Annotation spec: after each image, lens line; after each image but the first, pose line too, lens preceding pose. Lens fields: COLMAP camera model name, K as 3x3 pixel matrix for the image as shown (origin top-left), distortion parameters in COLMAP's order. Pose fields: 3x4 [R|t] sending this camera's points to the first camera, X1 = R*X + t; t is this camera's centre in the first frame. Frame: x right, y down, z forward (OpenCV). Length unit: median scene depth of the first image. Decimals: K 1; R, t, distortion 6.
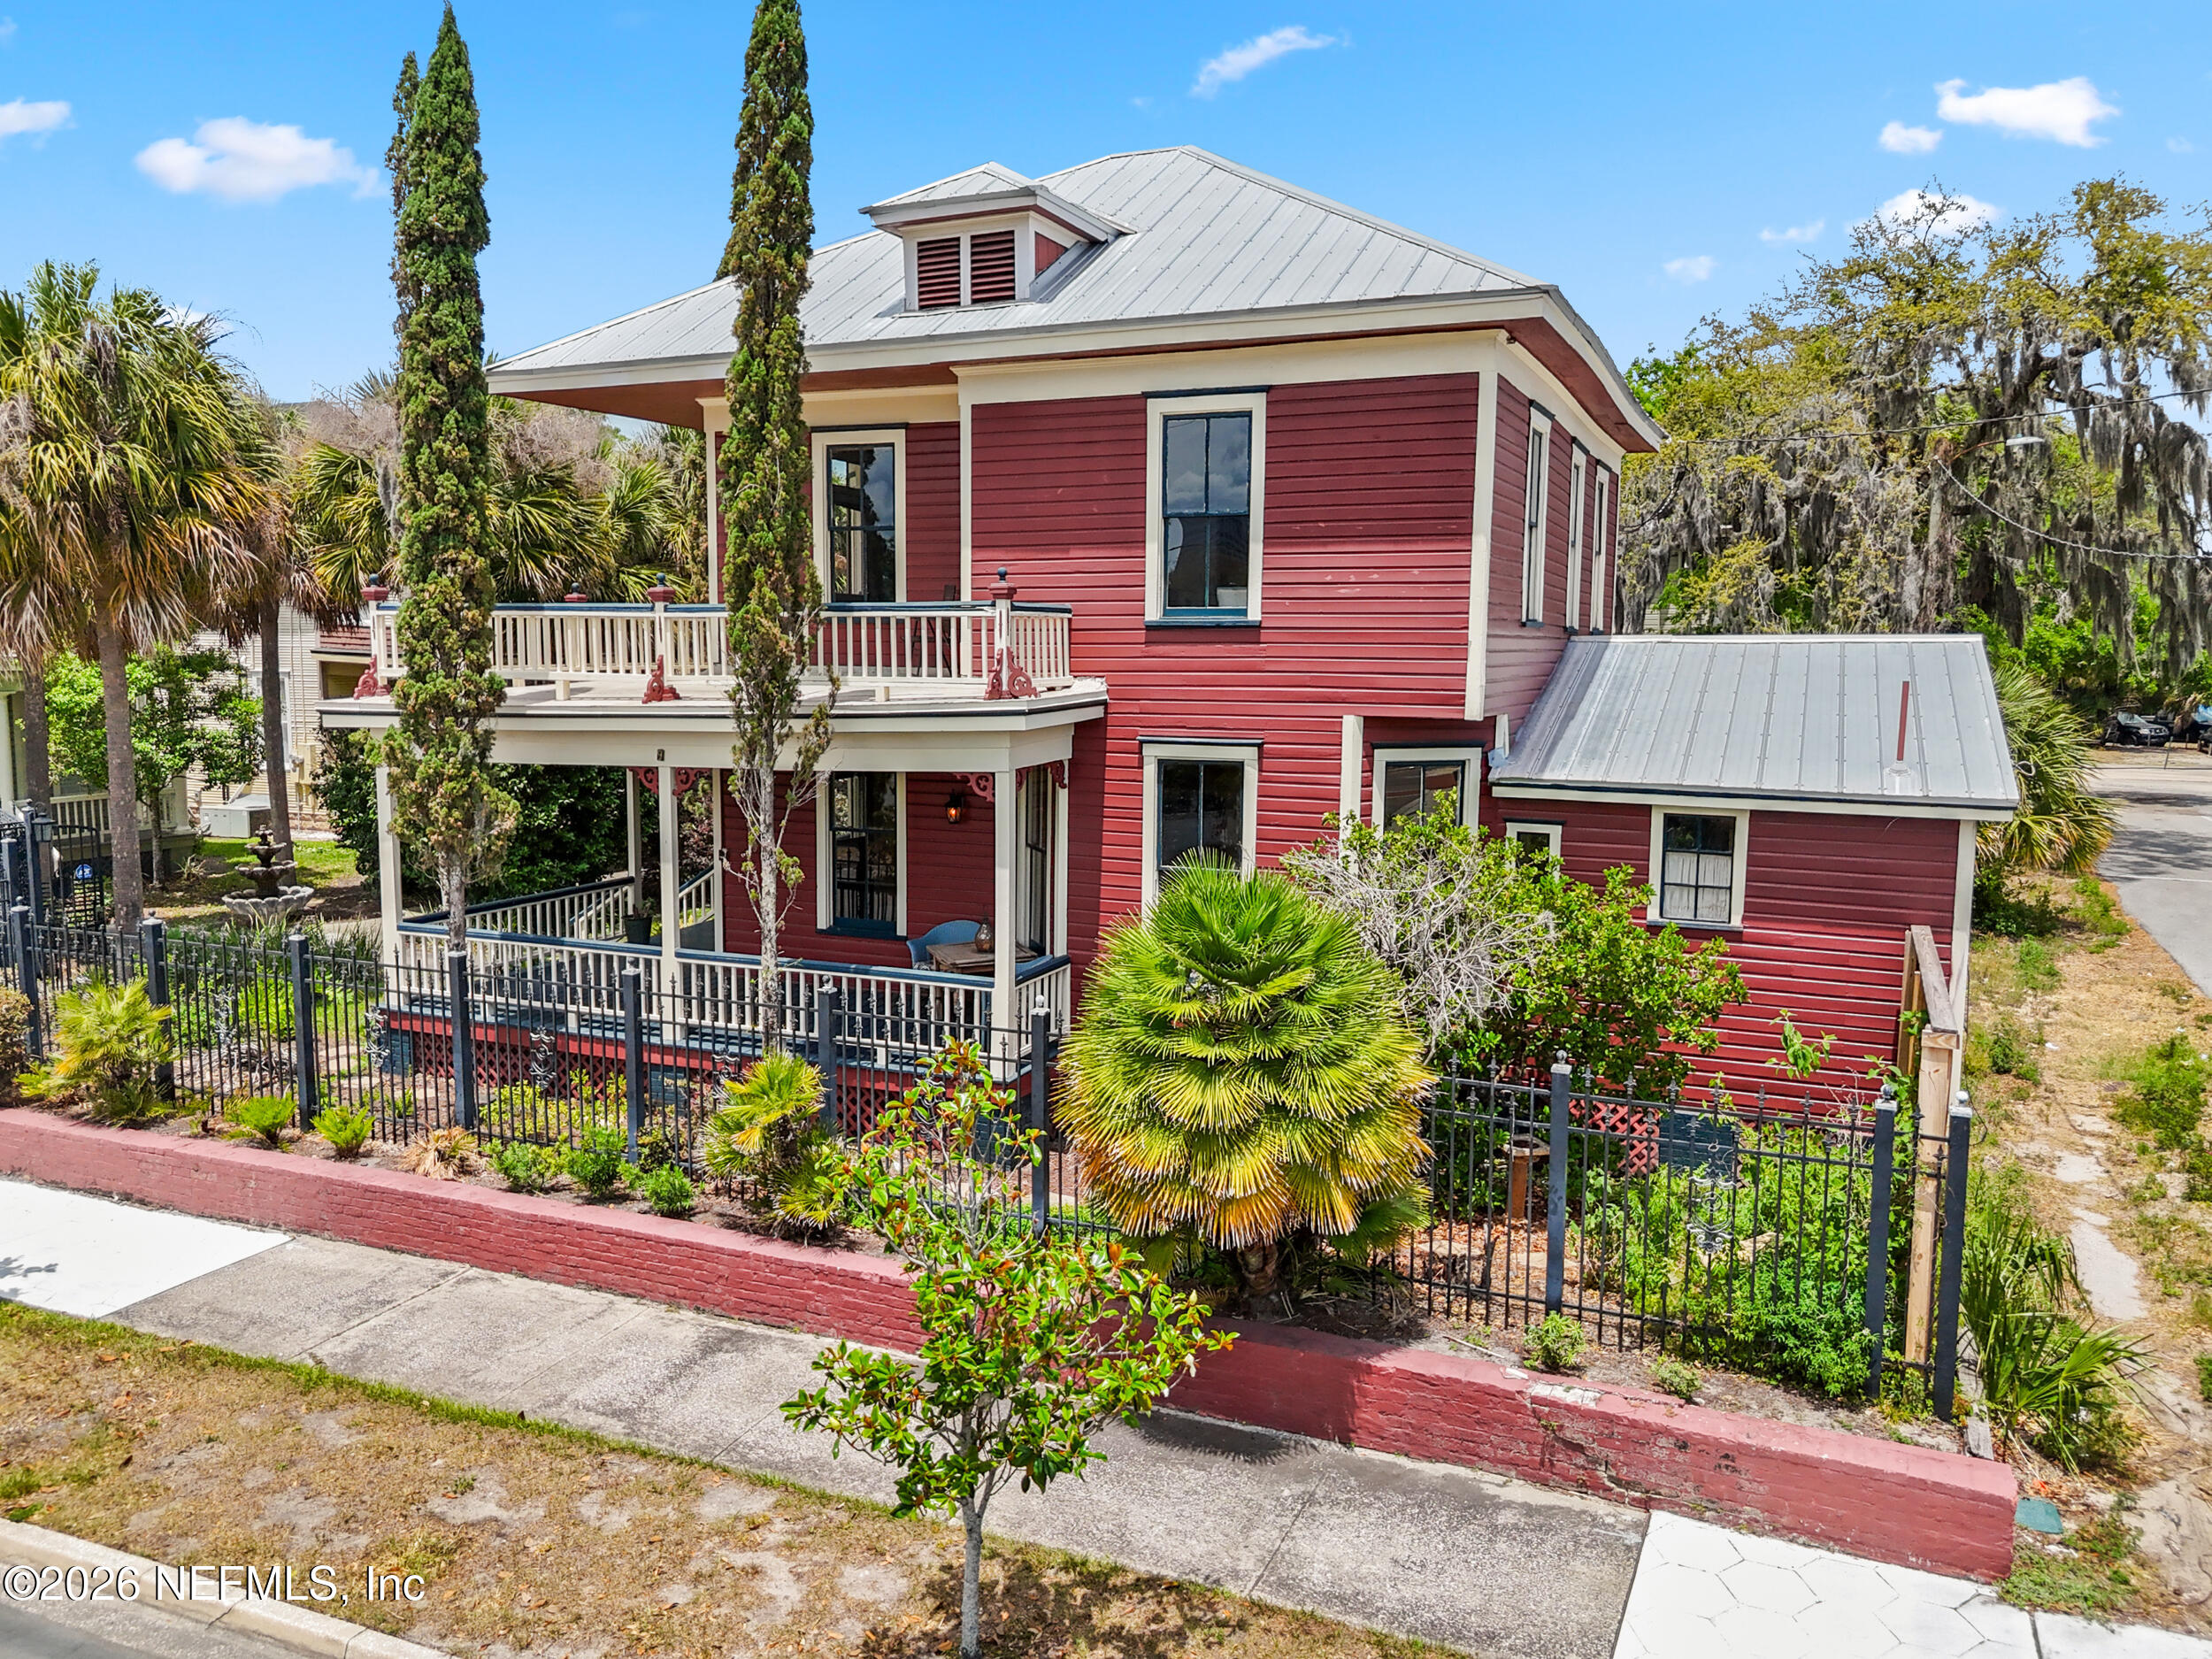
lens RADIAL K [[1625.2, 0, 1113.0], [0, 1625.2, 832.9], [0, 0, 1]] dist [0.006951, -0.007683]
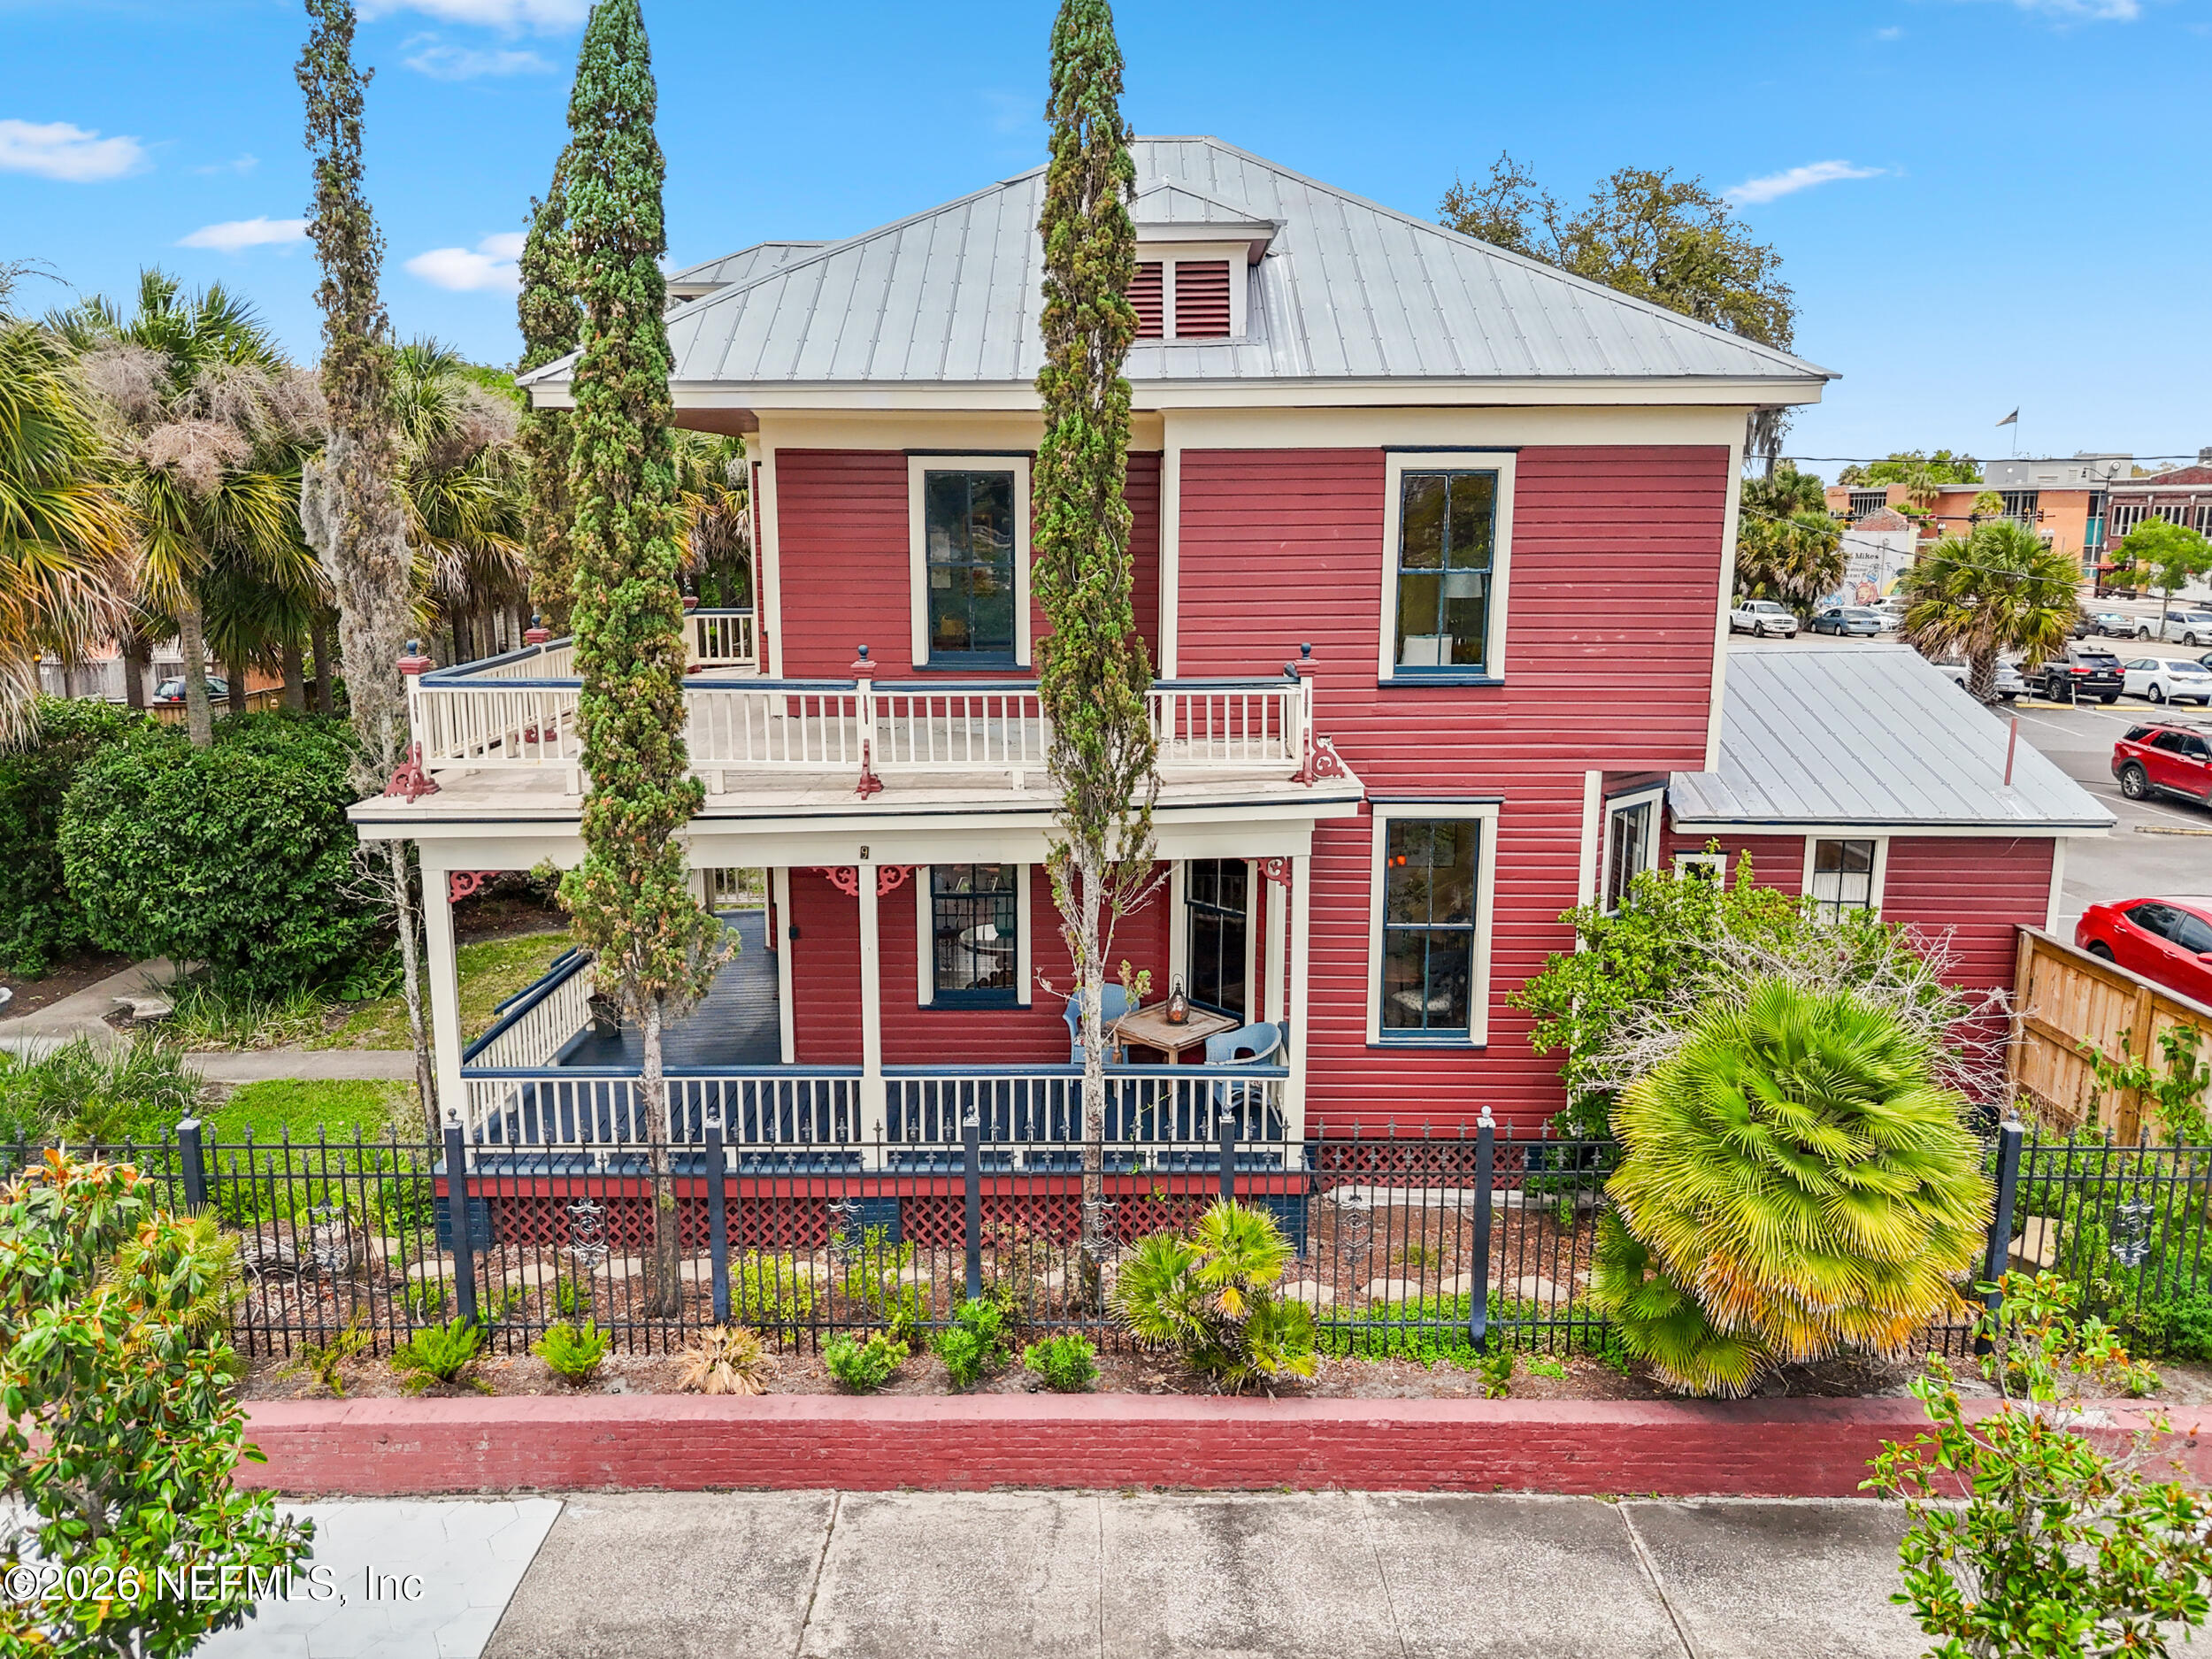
lens RADIAL K [[1625.2, 0, 1107.3], [0, 1625.2, 830.1], [0, 0, 1]] dist [0.006951, -0.007683]
pose [[0.923872, -0.078608, 0.374542, -0.515985], [0.052164, 0.995410, 0.080241, -0.131035], [-0.379130, -0.054595, 0.923731, 0.160699]]
